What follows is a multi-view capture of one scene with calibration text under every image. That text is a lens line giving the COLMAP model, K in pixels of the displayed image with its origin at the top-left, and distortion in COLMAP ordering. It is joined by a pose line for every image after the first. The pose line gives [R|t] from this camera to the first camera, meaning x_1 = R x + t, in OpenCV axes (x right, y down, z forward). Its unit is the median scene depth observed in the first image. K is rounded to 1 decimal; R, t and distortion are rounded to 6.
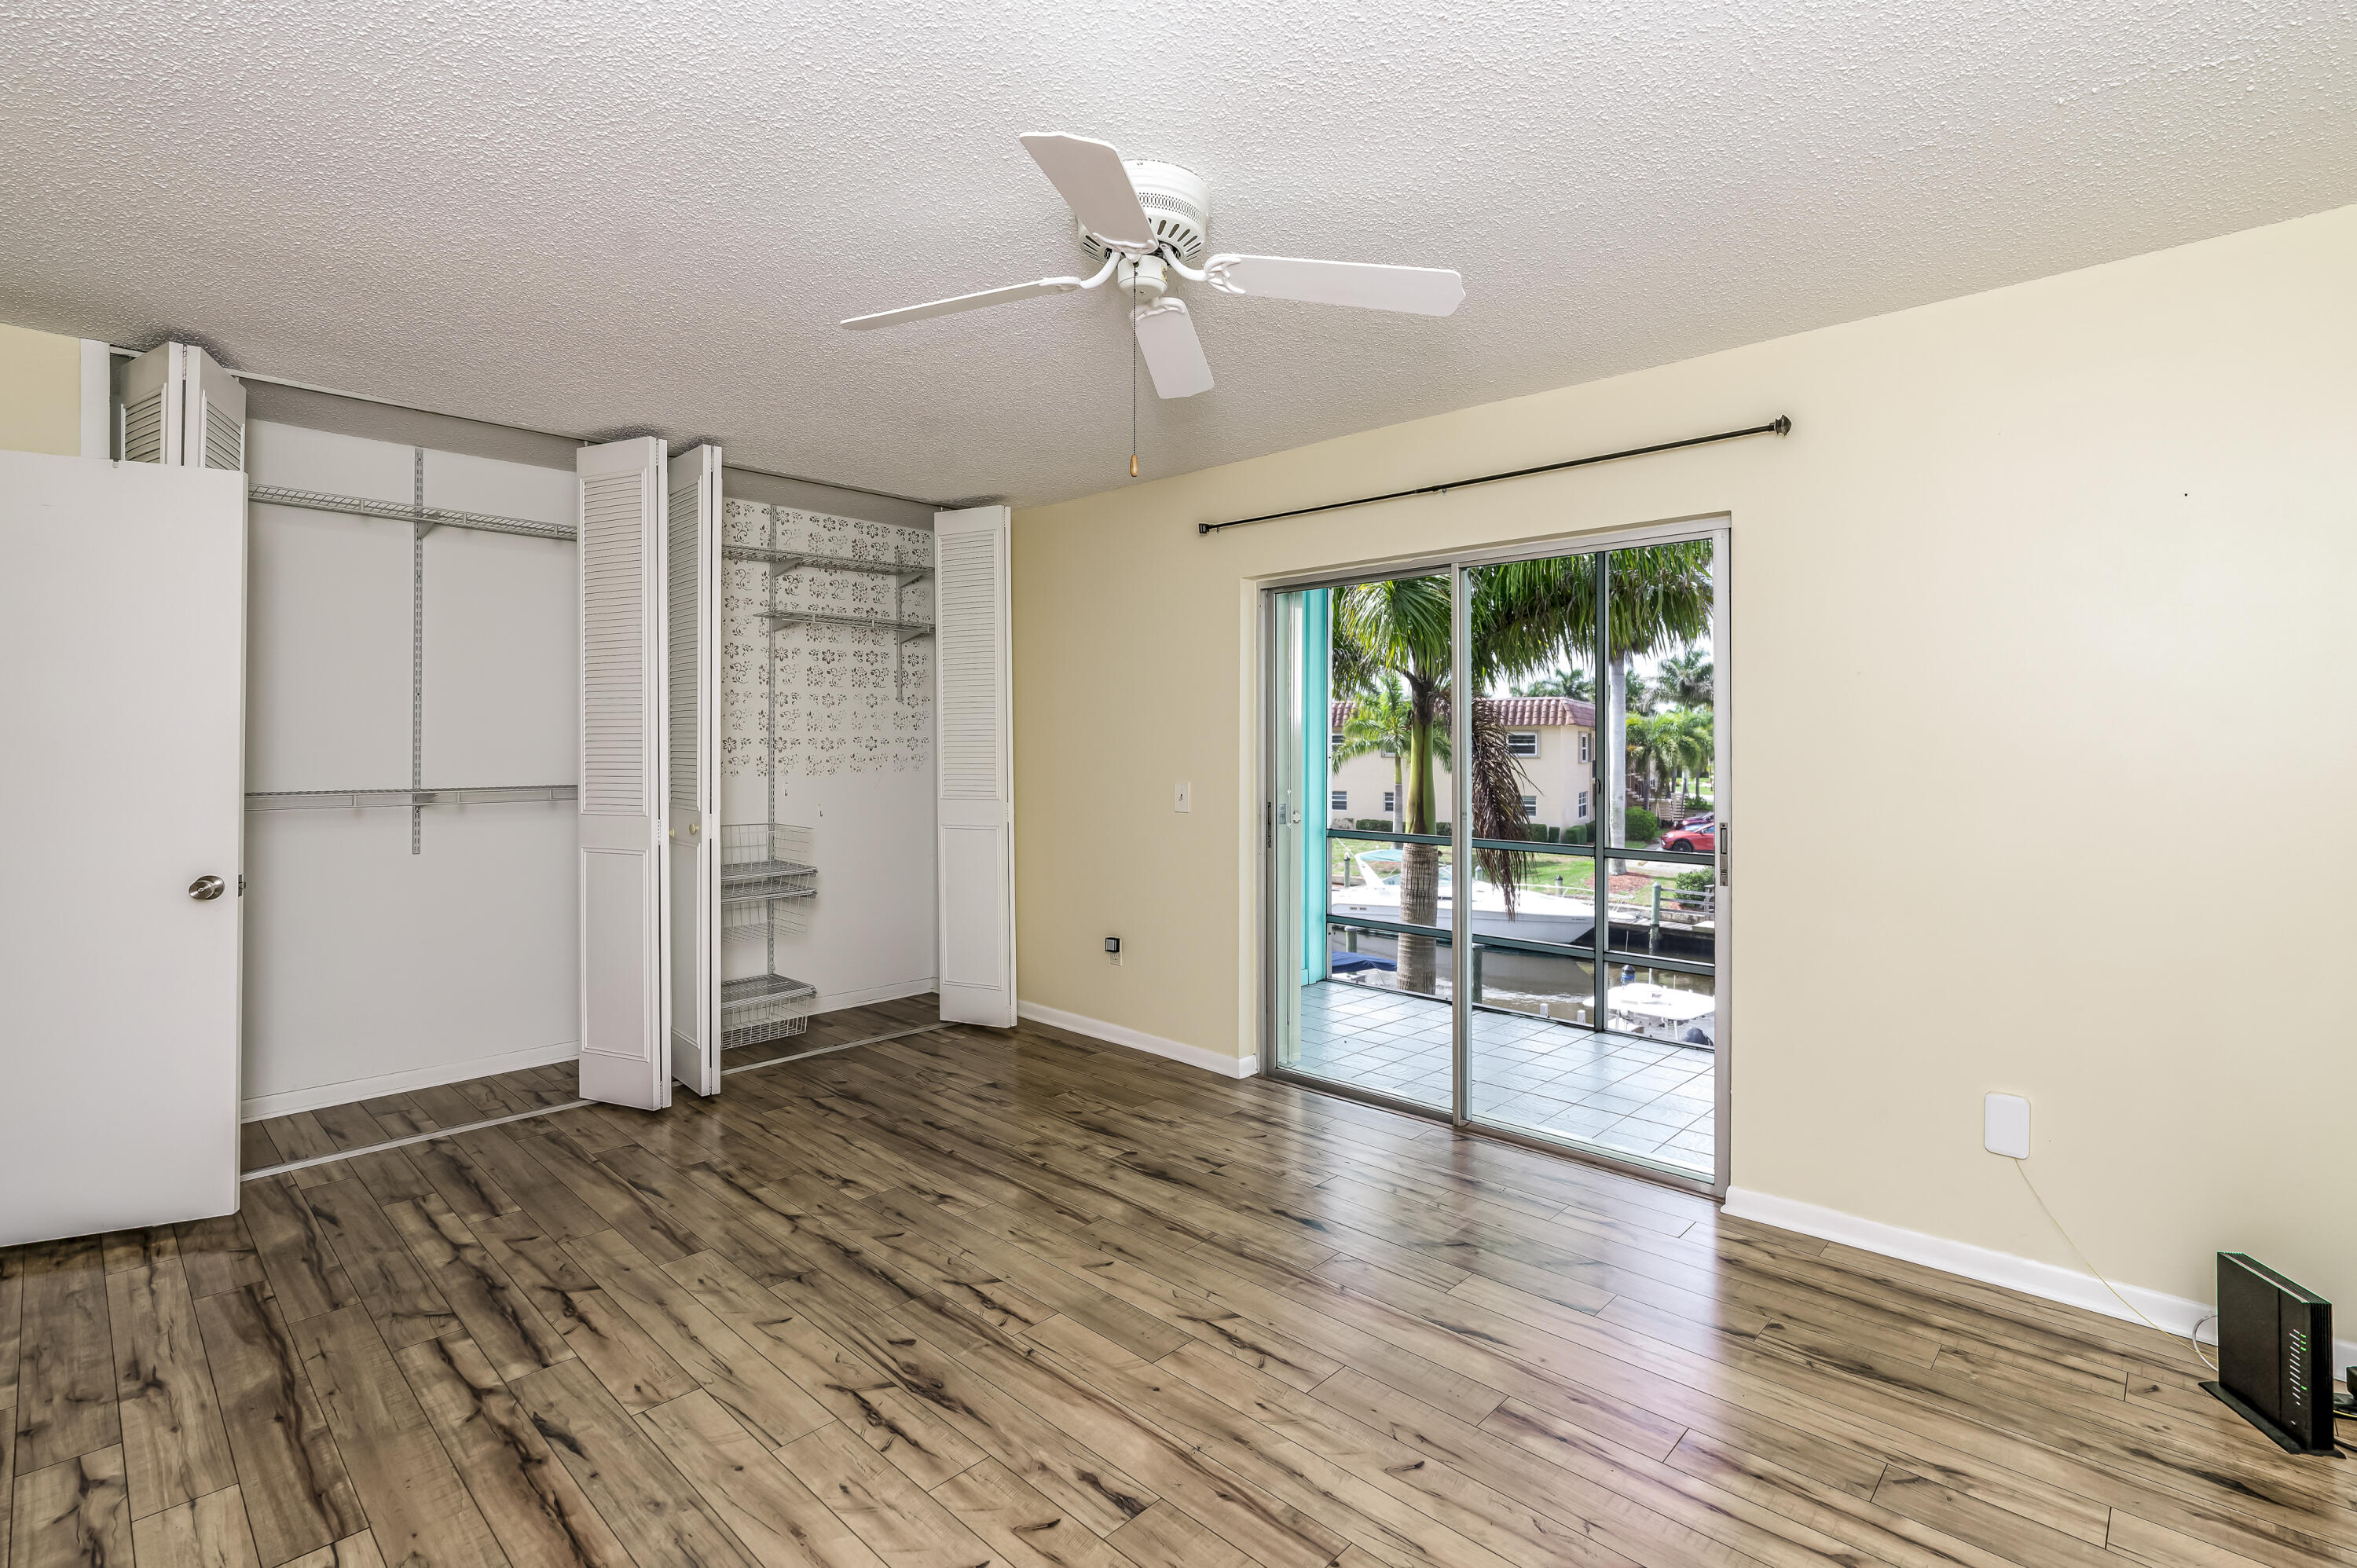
lens RADIAL K [[1081.2, 0, 1198.4], [0, 1081.2, 745.9], [0, 0, 1]] dist [-0.004441, 0.000888]
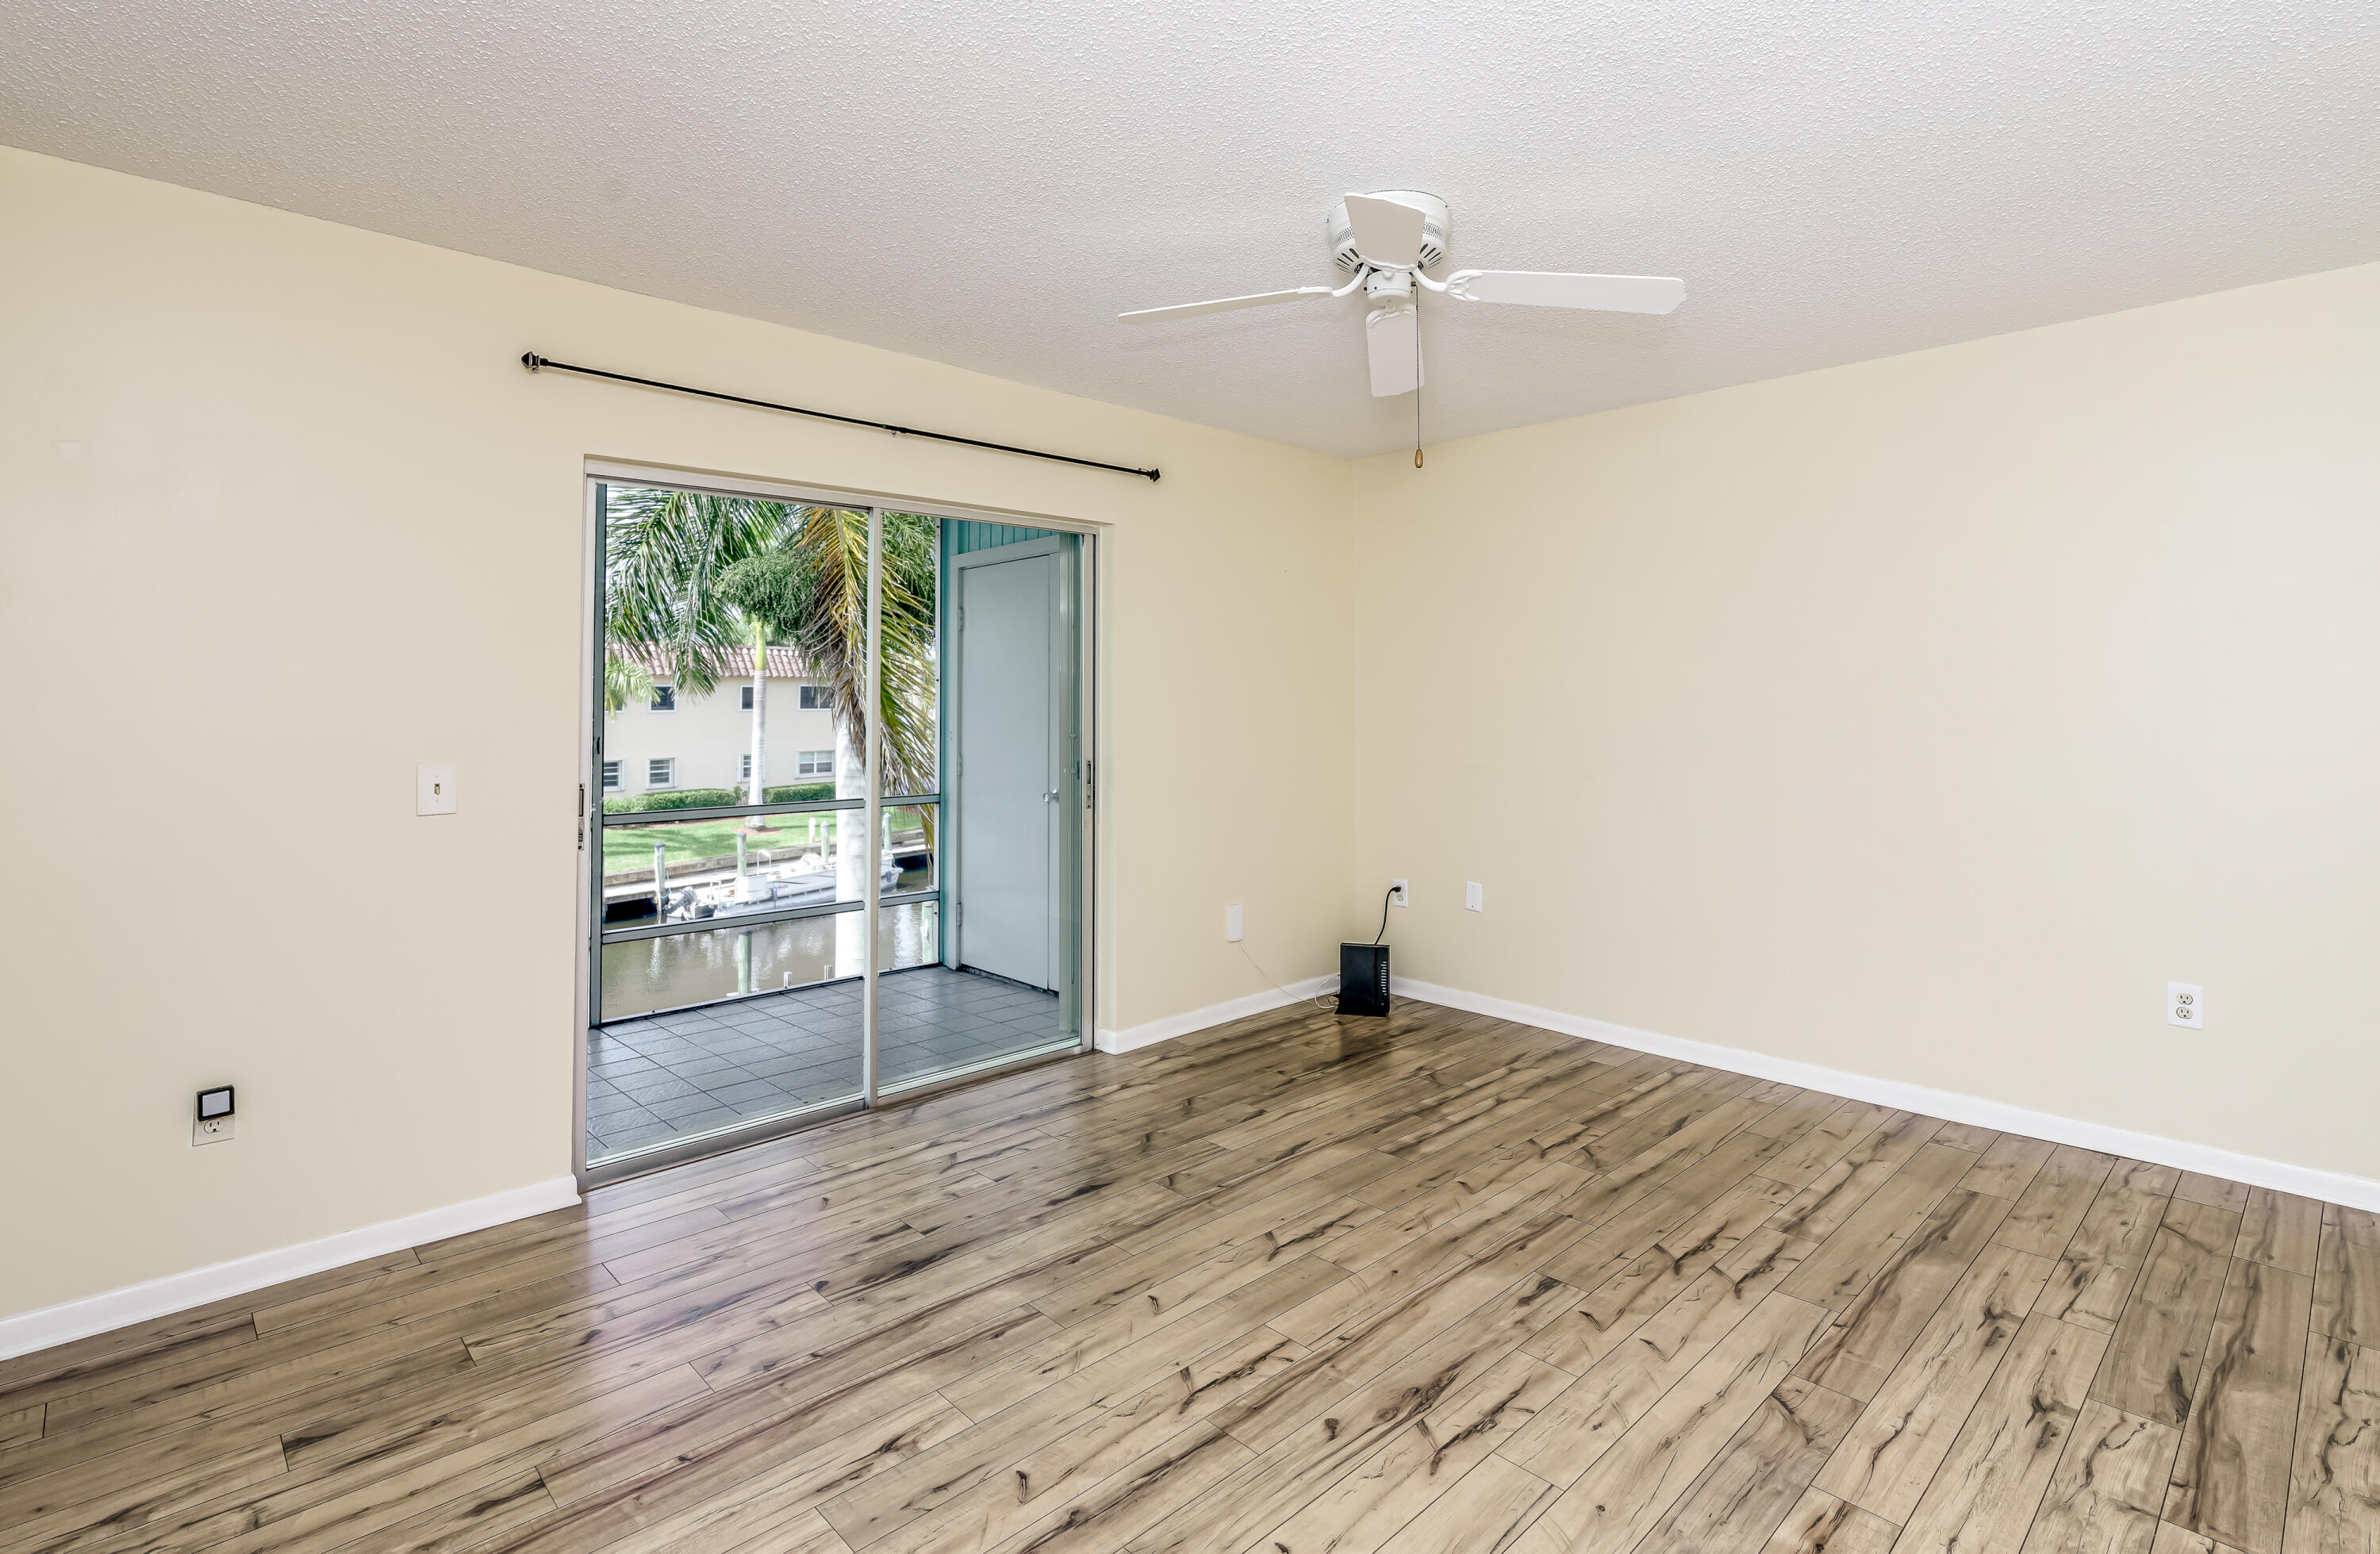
lens RADIAL K [[1136.6, 0, 1184.7], [0, 1136.6, 710.6], [0, 0, 1]] dist [-0.002031, 0.000637]
pose [[0.063034, -0.008170, 0.997978, -1.011207], [-0.000563, 0.999966, 0.008222, 0.000870], [-0.998011, -0.001080, 0.063027, 0.940971]]
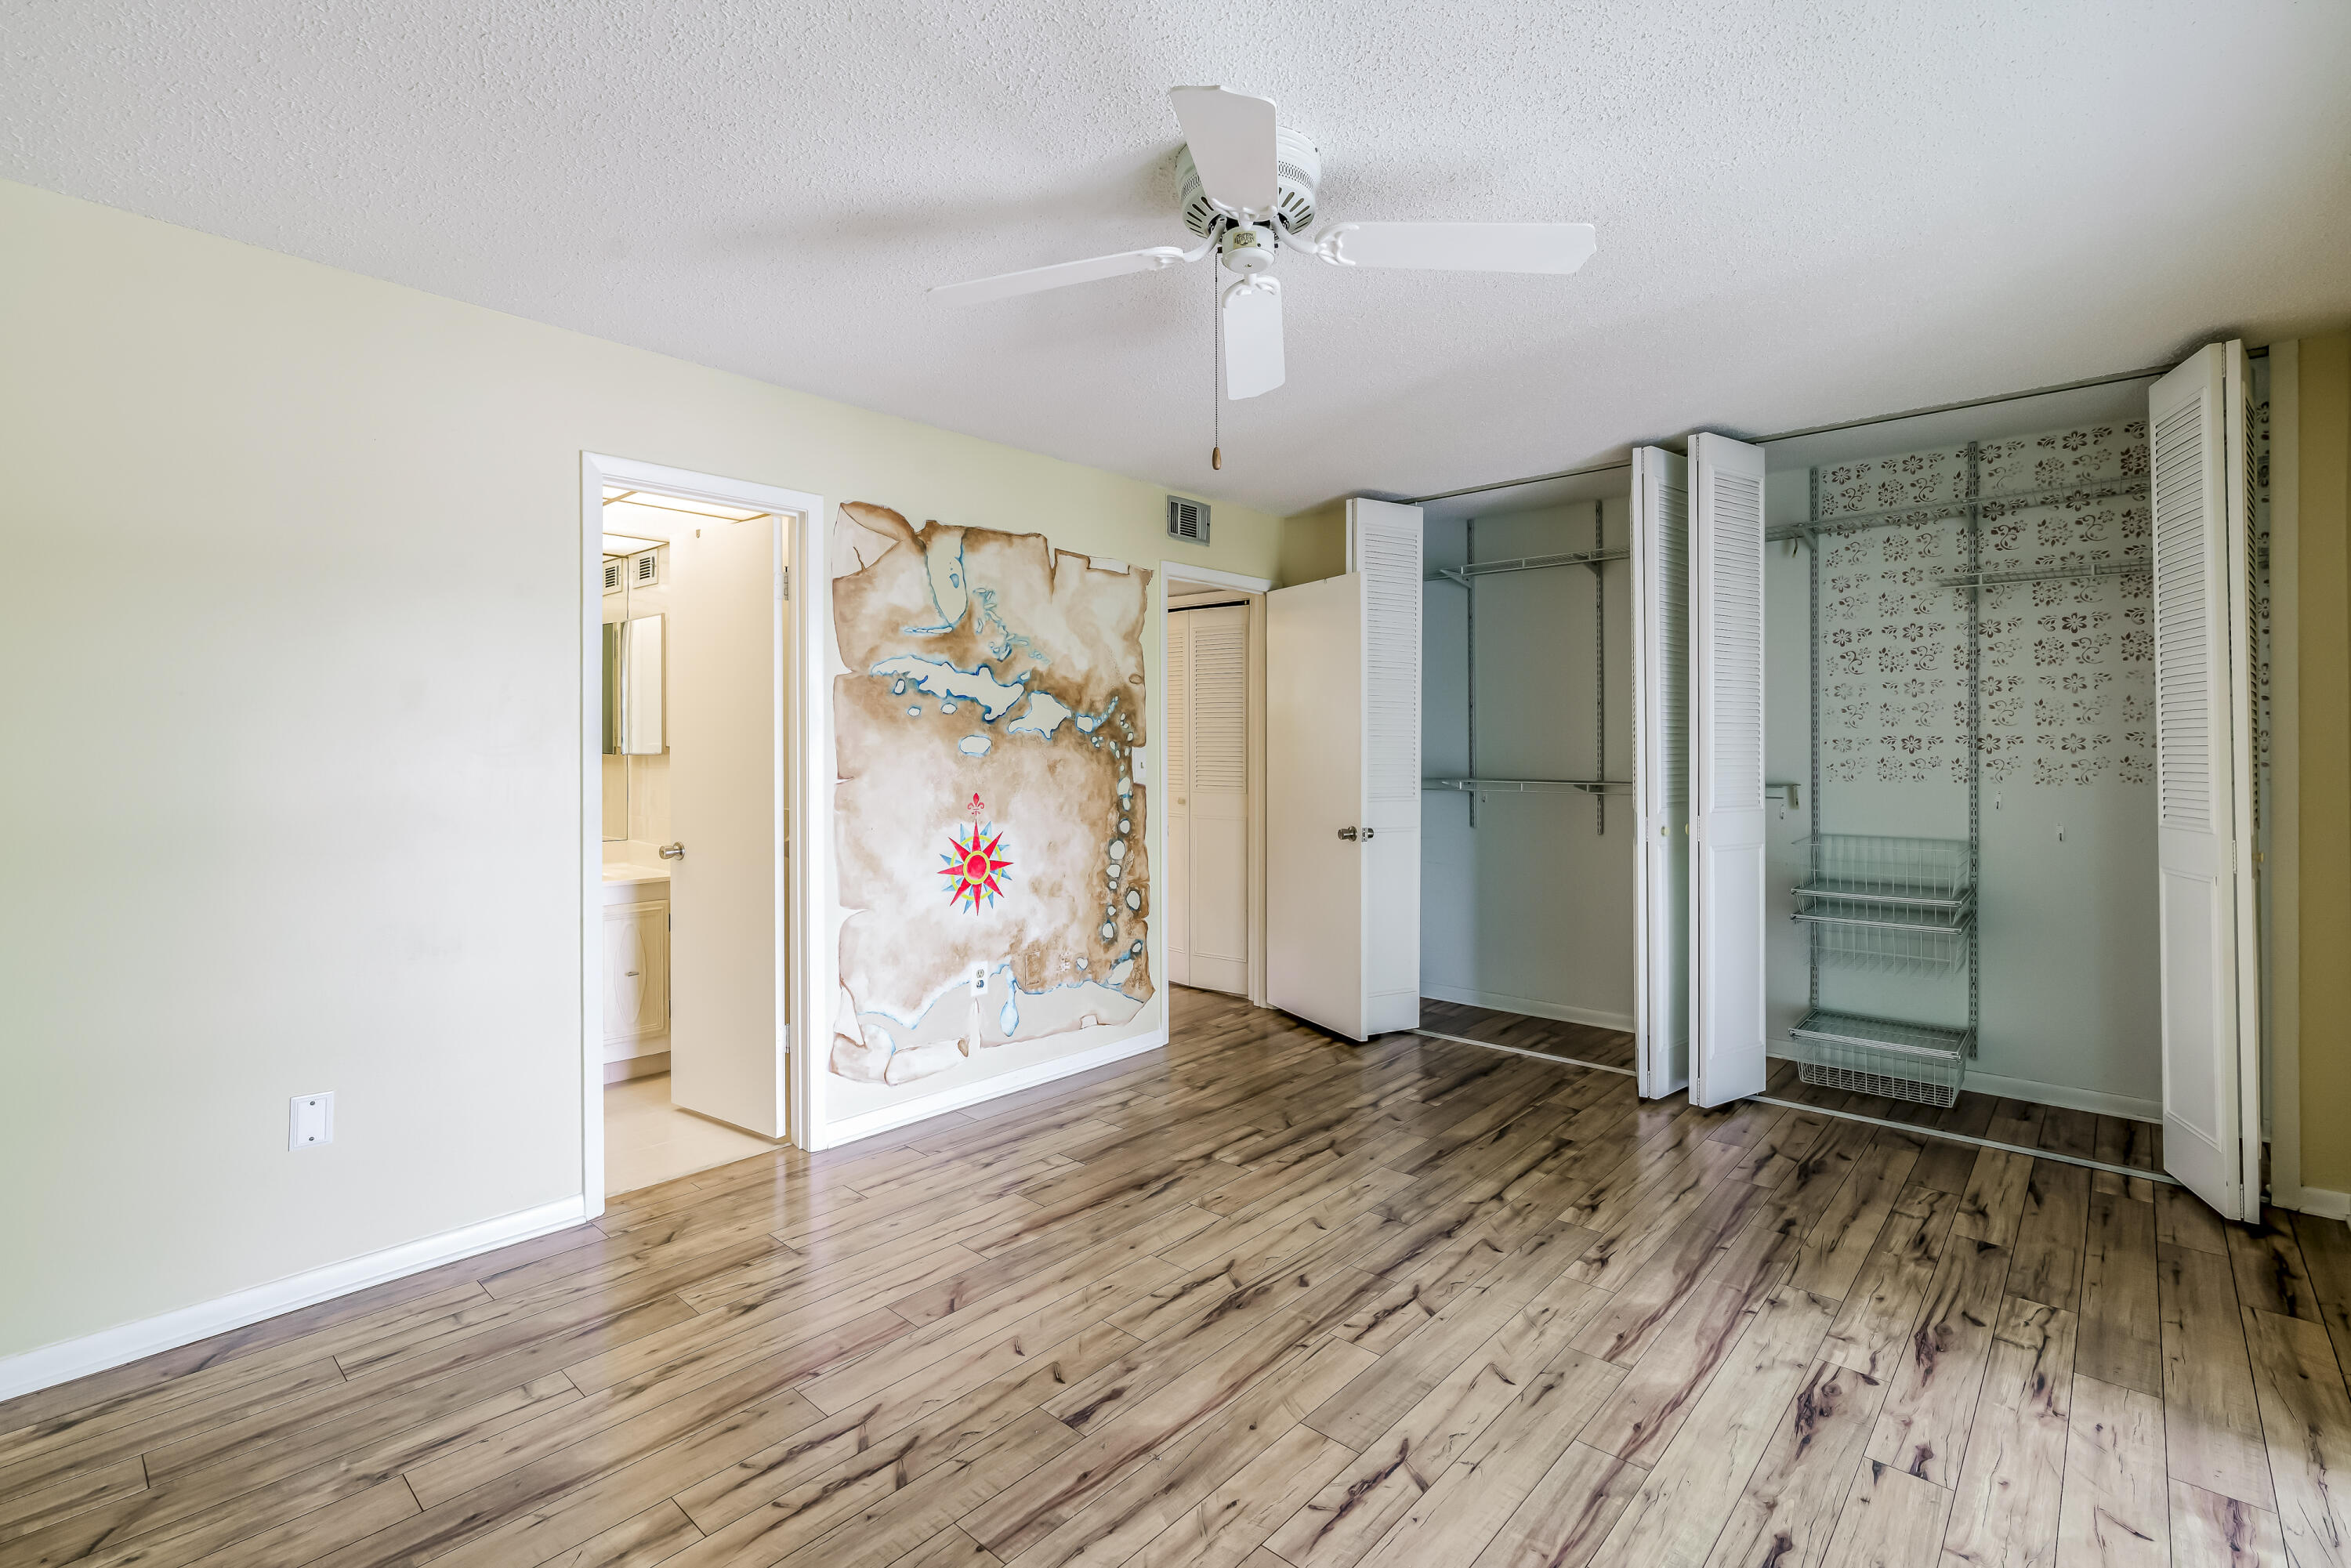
lens RADIAL K [[1067.6, 0, 1168.3], [0, 1067.6, 768.2], [0, 0, 1]] dist [-0.003616, 0.000236]
pose [[0.022343, 0.019795, -0.999554, 0.723464], [0.001438, 0.999802, 0.019833, 0.000668], [0.999749, -0.001881, 0.022311, 0.744951]]
